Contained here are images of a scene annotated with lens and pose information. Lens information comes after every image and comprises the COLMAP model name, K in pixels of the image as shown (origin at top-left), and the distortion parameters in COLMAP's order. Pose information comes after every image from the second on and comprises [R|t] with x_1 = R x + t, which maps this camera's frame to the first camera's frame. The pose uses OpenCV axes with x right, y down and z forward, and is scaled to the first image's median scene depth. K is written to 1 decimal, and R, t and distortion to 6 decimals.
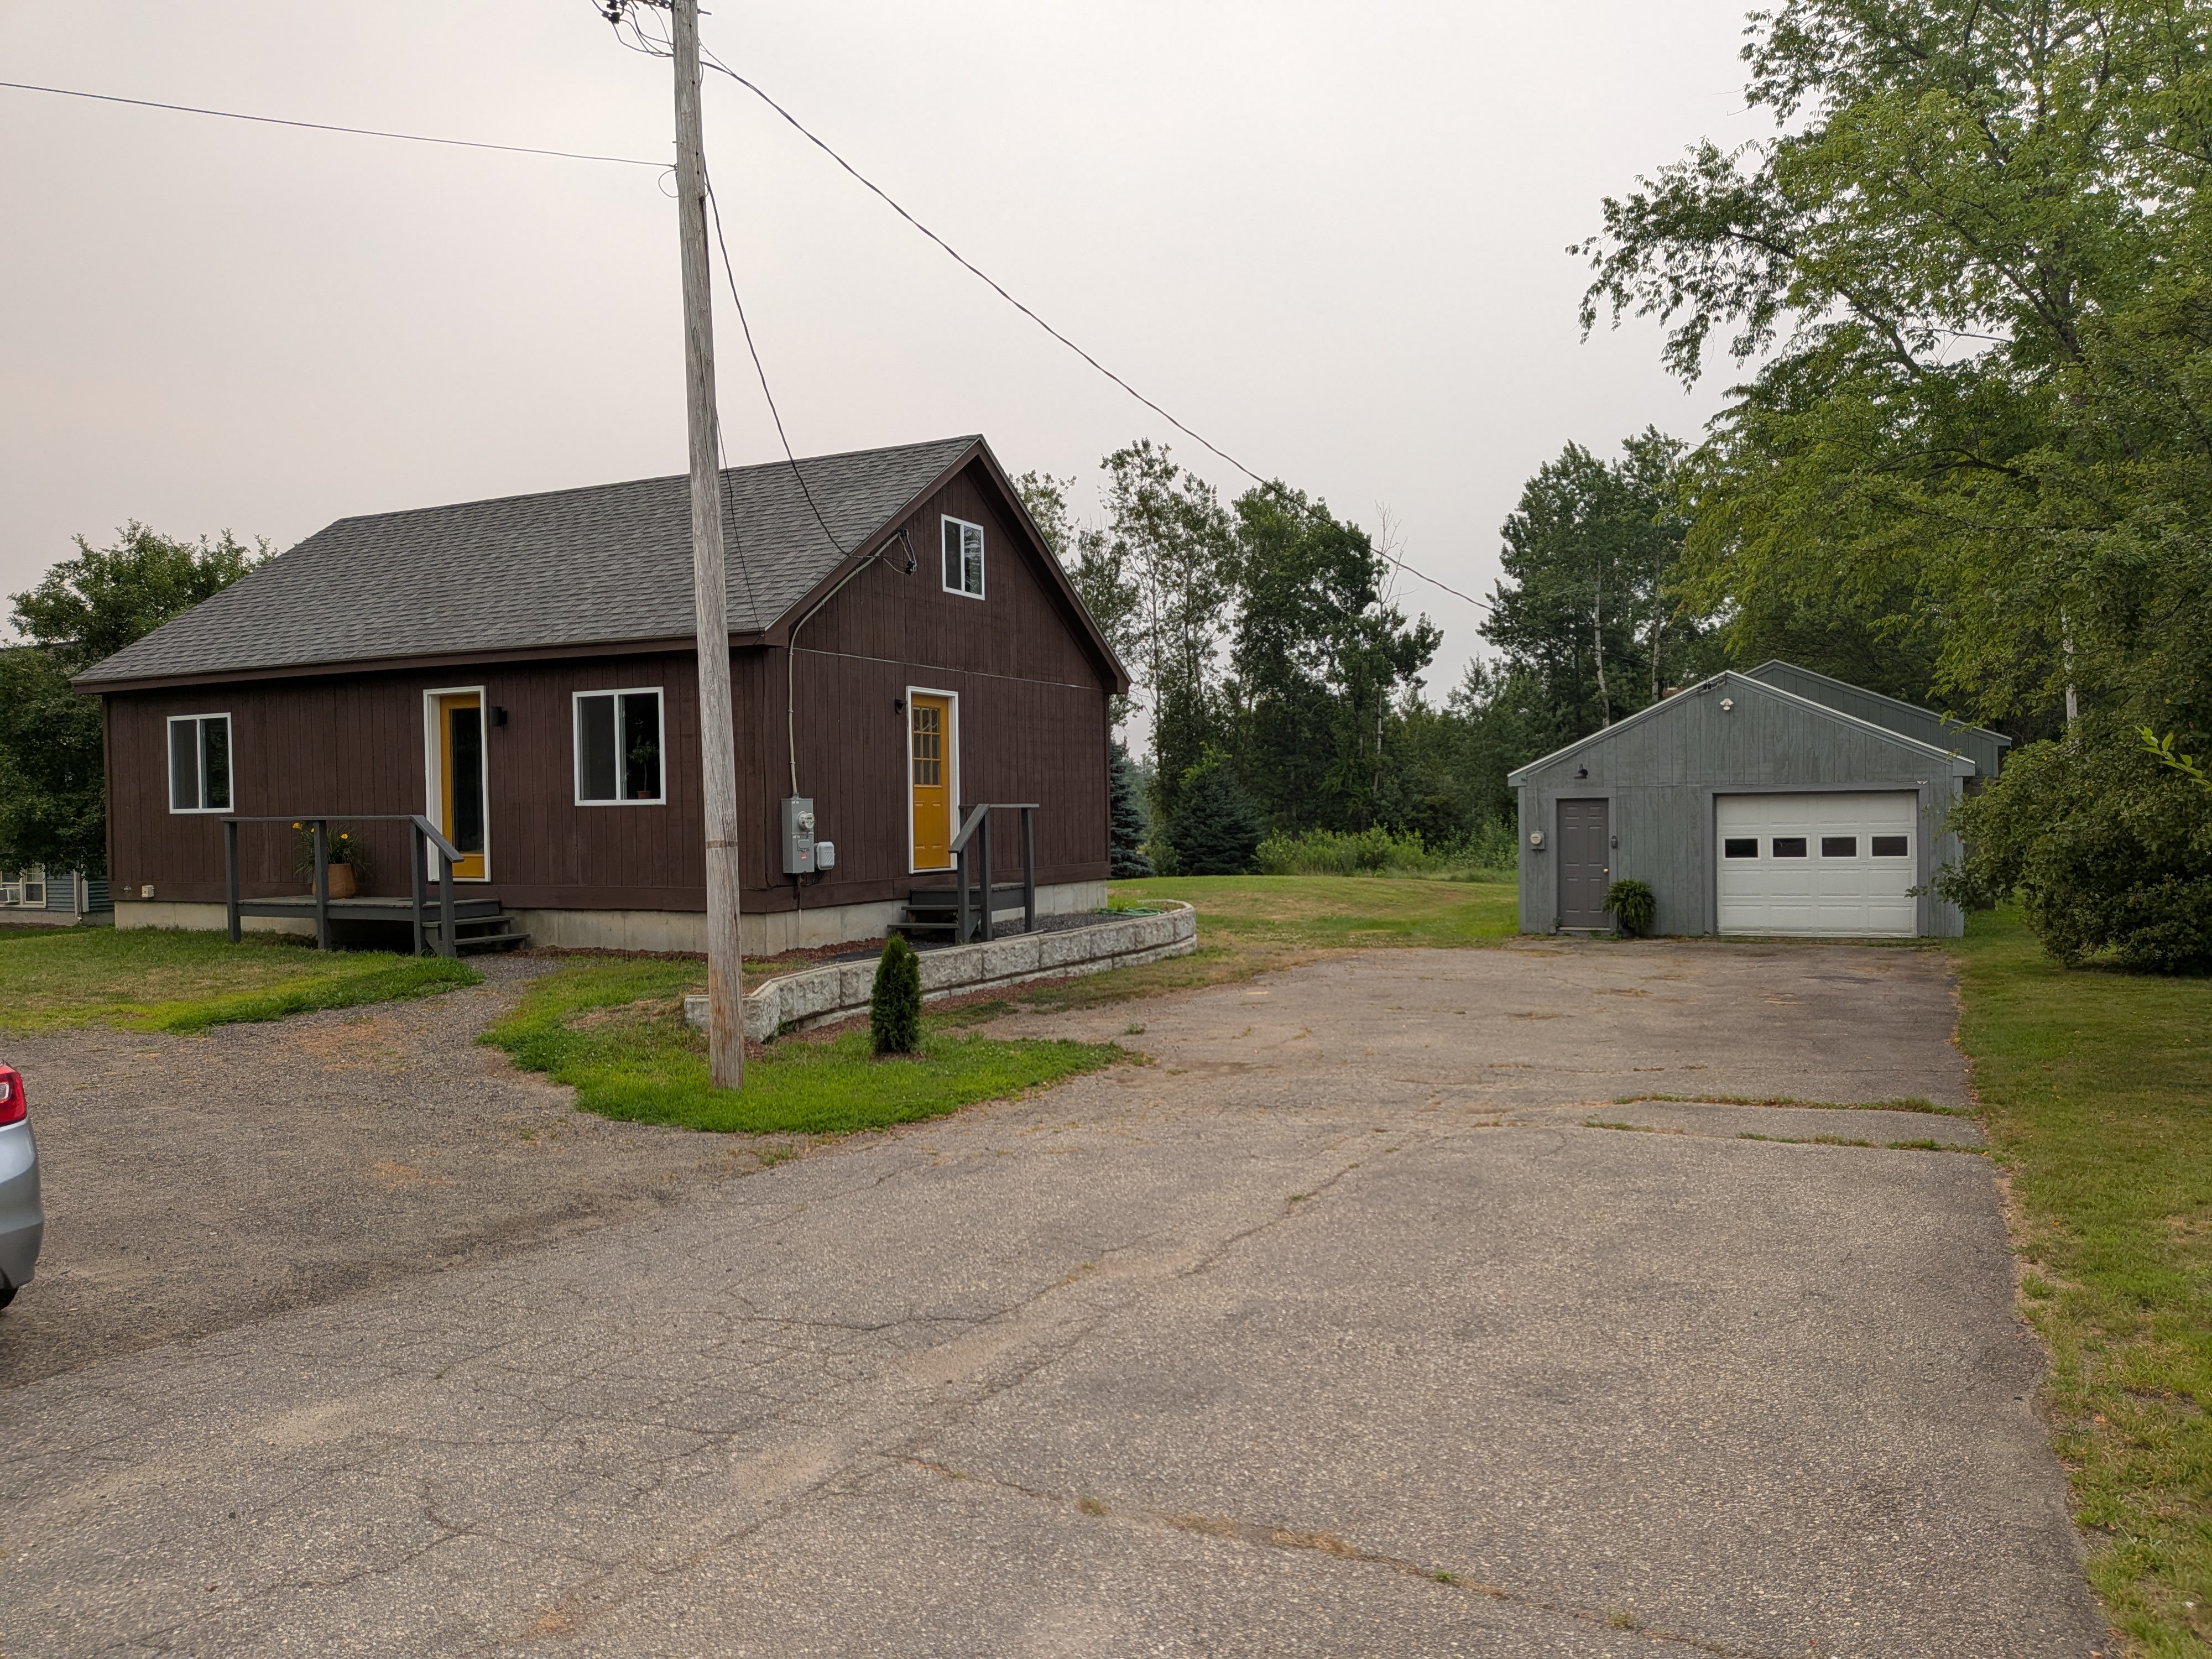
lens RADIAL K [[1583.5, 0, 1157.7], [0, 1583.5, 832.6], [0, 0, 1]] dist [0.094376, -0.117787]
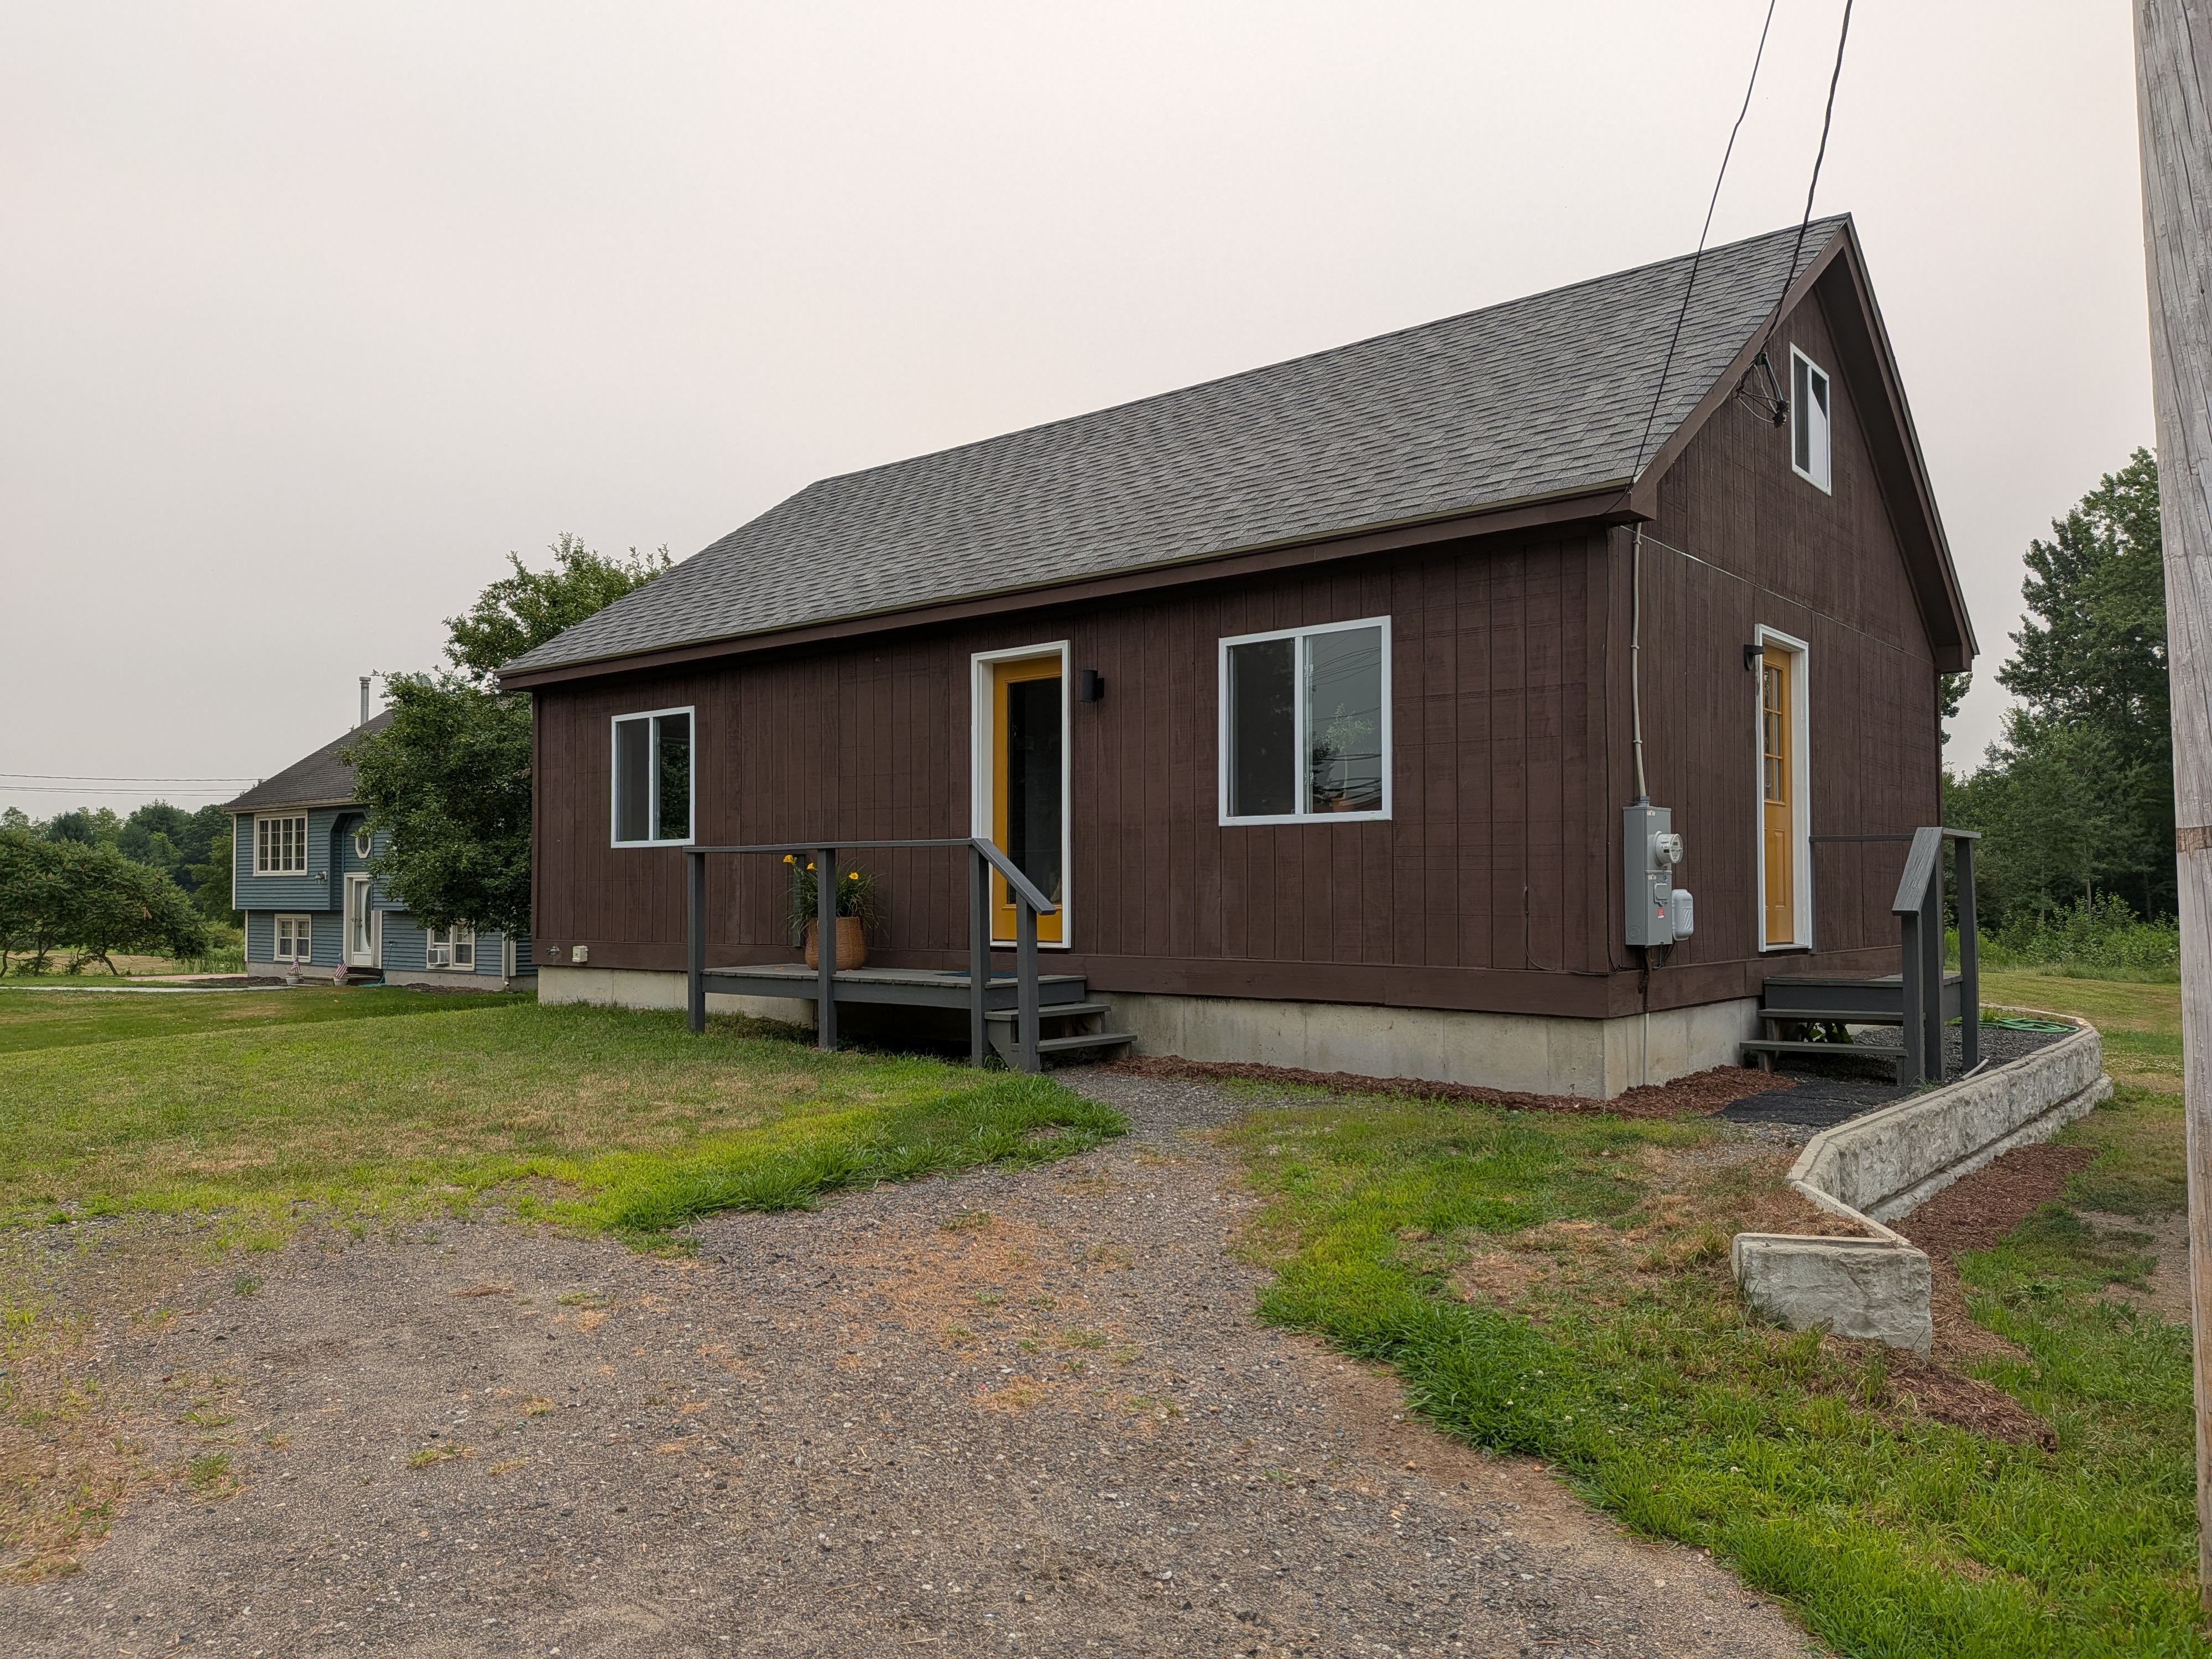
lens RADIAL K [[1583.5, 0, 1157.7], [0, 1583.5, 832.6], [0, 0, 1]] dist [0.094376, -0.117787]
pose [[0.977950, 0.005012, -0.208779, -0.235344], [-0.015652, 0.998659, -0.049344, 0.014249], [0.208252, 0.051524, 0.976717, 0.368882]]
